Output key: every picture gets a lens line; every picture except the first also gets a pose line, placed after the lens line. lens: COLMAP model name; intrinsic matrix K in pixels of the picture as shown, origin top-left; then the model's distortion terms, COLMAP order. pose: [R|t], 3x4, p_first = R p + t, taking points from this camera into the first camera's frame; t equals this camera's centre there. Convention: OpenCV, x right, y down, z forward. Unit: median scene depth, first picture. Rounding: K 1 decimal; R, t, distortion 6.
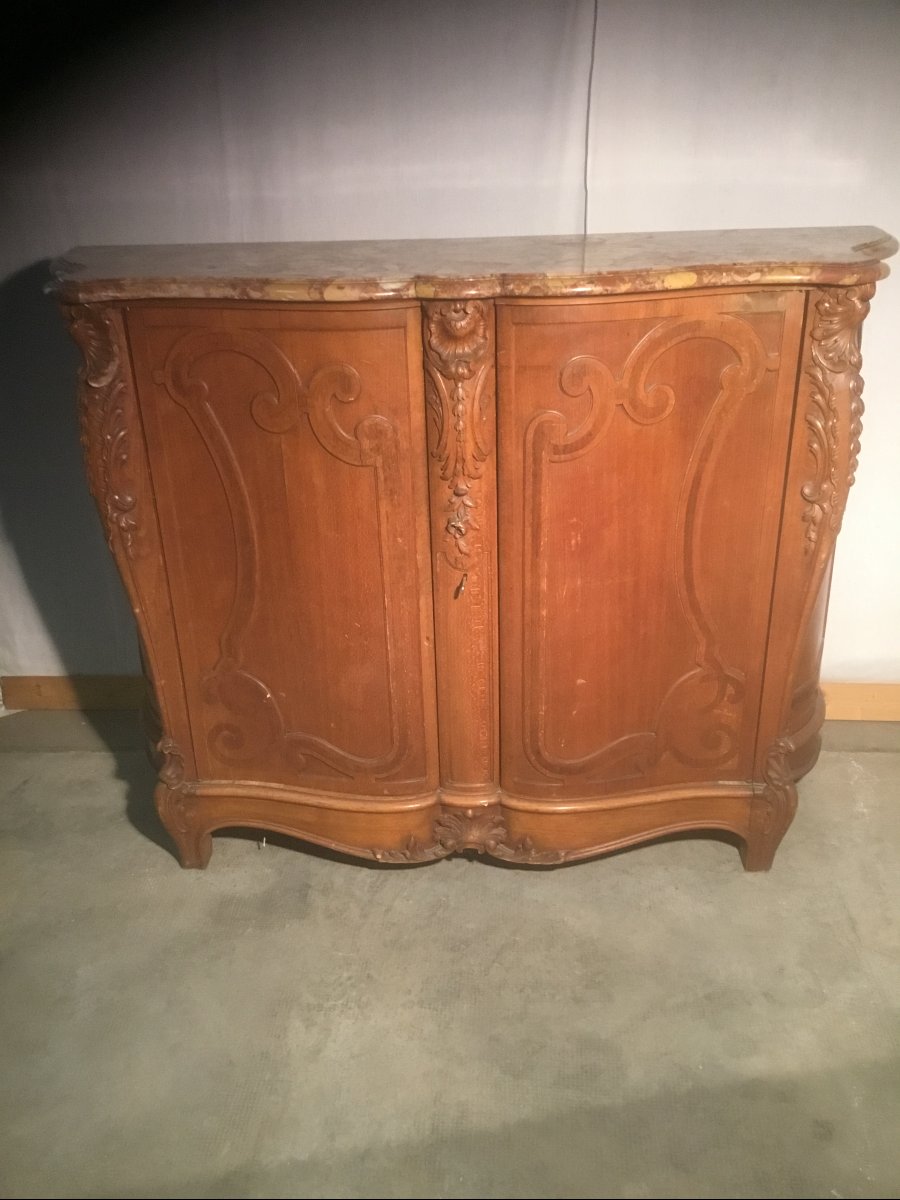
lens RADIAL K [[1064.8, 0, 444.0], [0, 1064.8, 606.6], [0, 0, 1]] dist [0.168922, -0.388859]
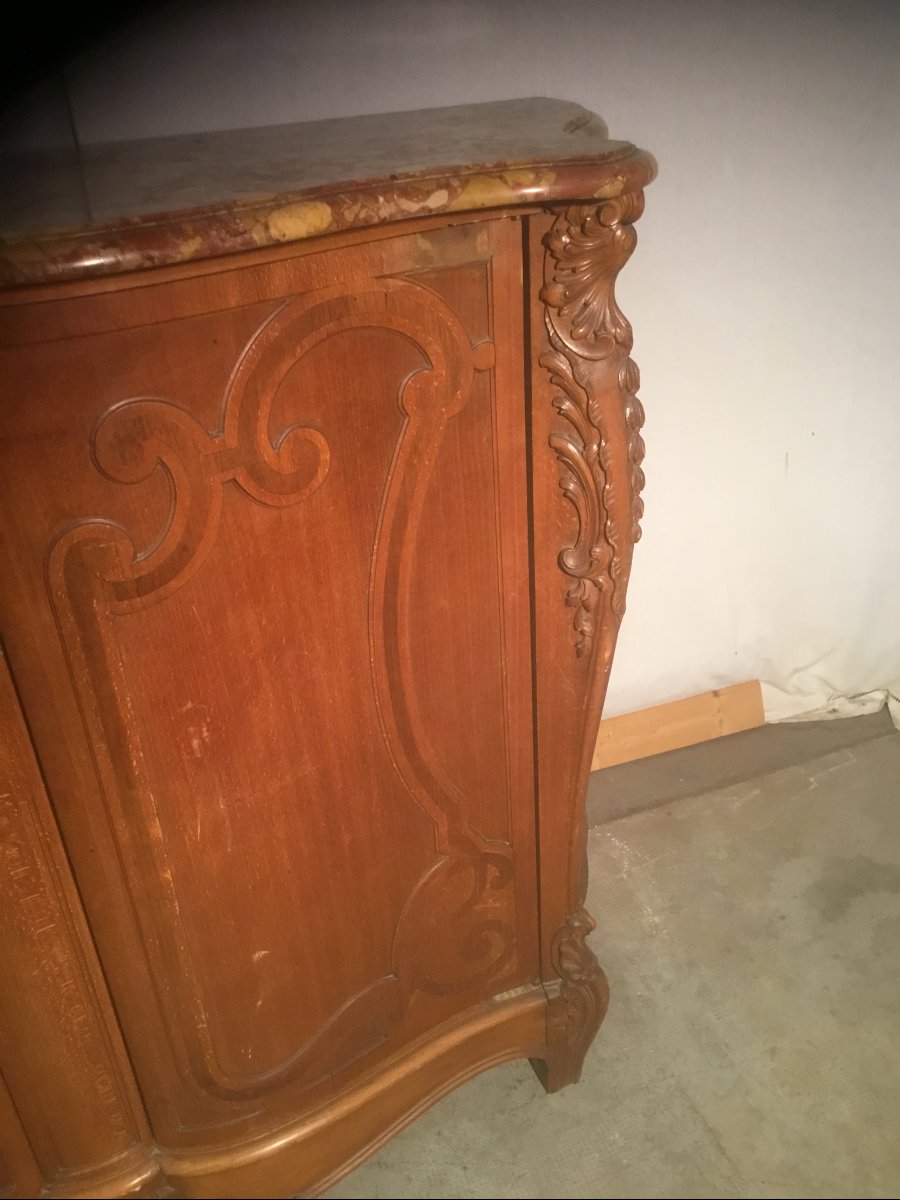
lens RADIAL K [[1064.8, 0, 444.0], [0, 1064.8, 606.6], [0, 0, 1]] dist [0.168922, -0.388859]
pose [[0.908789, -0.227574, 0.349731, 0.063927], [0.204164, 0.973509, 0.102946, -0.155715], [-0.363894, -0.022153, 0.931177, 0.478782]]
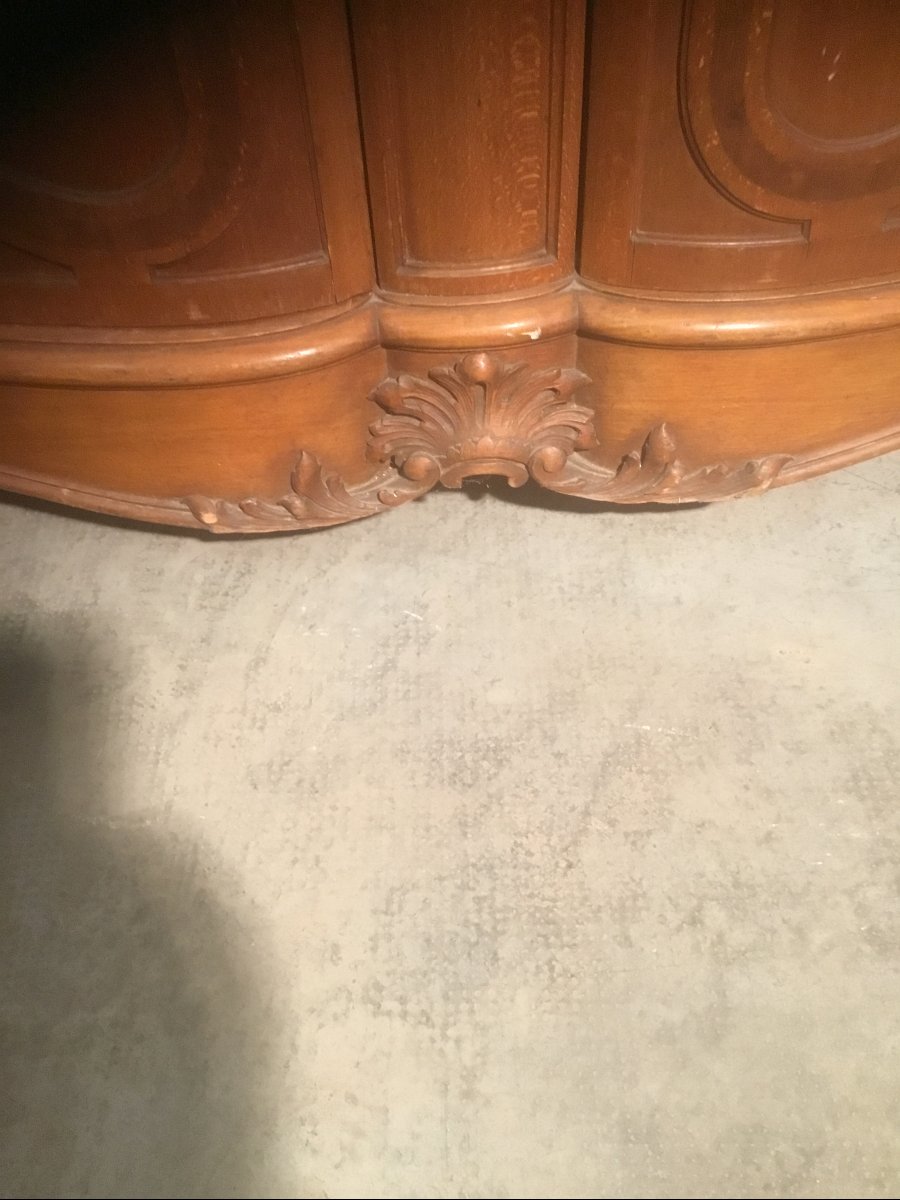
lens RADIAL K [[1070.5, 0, 442.9], [0, 1070.5, 605.6], [0, 0, 1]] dist [0.106347, -0.206483]
pose [[0.995874, -0.081256, 0.040396, -0.005683], [0.058975, 0.917890, 0.392428, 0.152796], [-0.068966, -0.388427, 0.918895, 0.787123]]
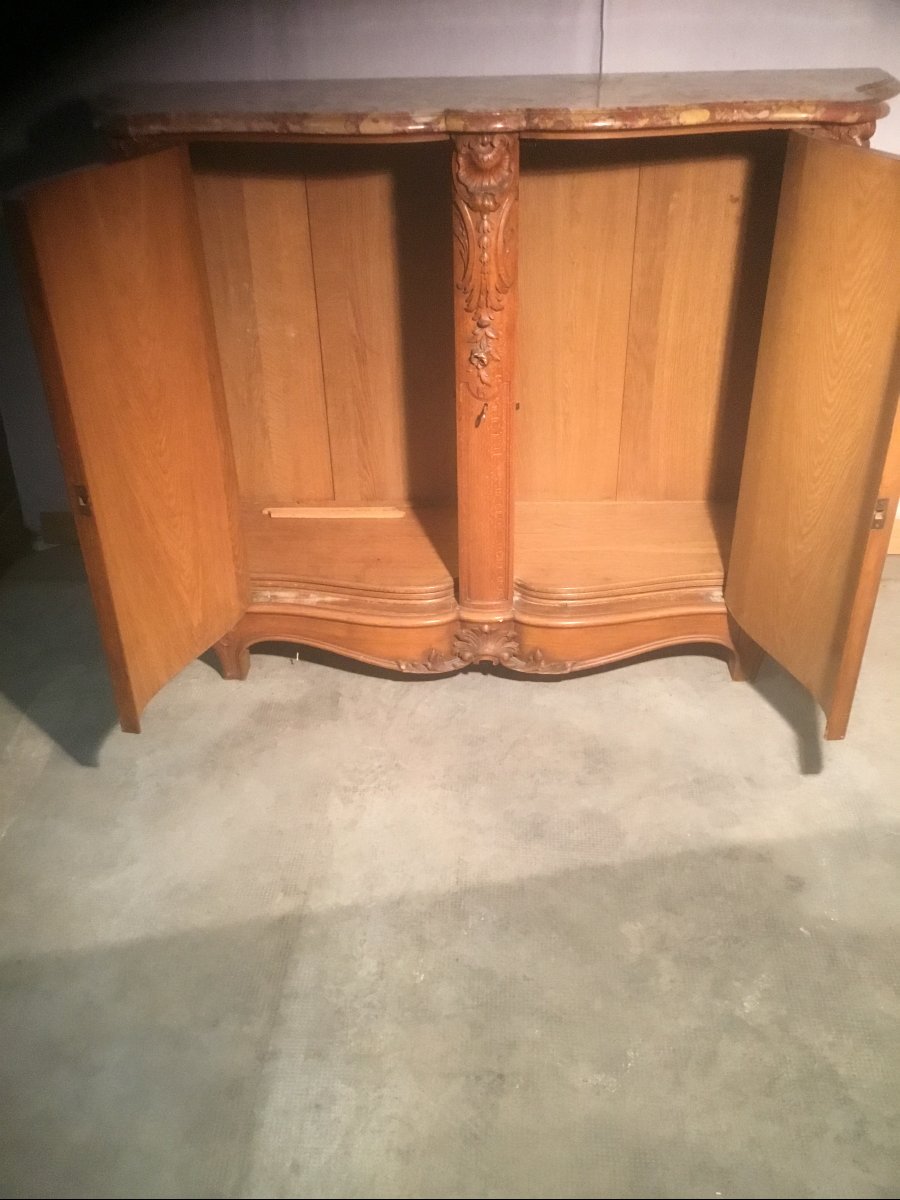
lens RADIAL K [[1070.5, 0, 442.9], [0, 1070.5, 605.6], [0, 0, 1]] dist [0.106347, -0.206483]
pose [[0.999979, 0.003860, 0.005118, -0.029686], [-0.004418, 0.993490, 0.113831, 0.050941], [-0.004645, -0.113851, 0.993487, -0.104292]]
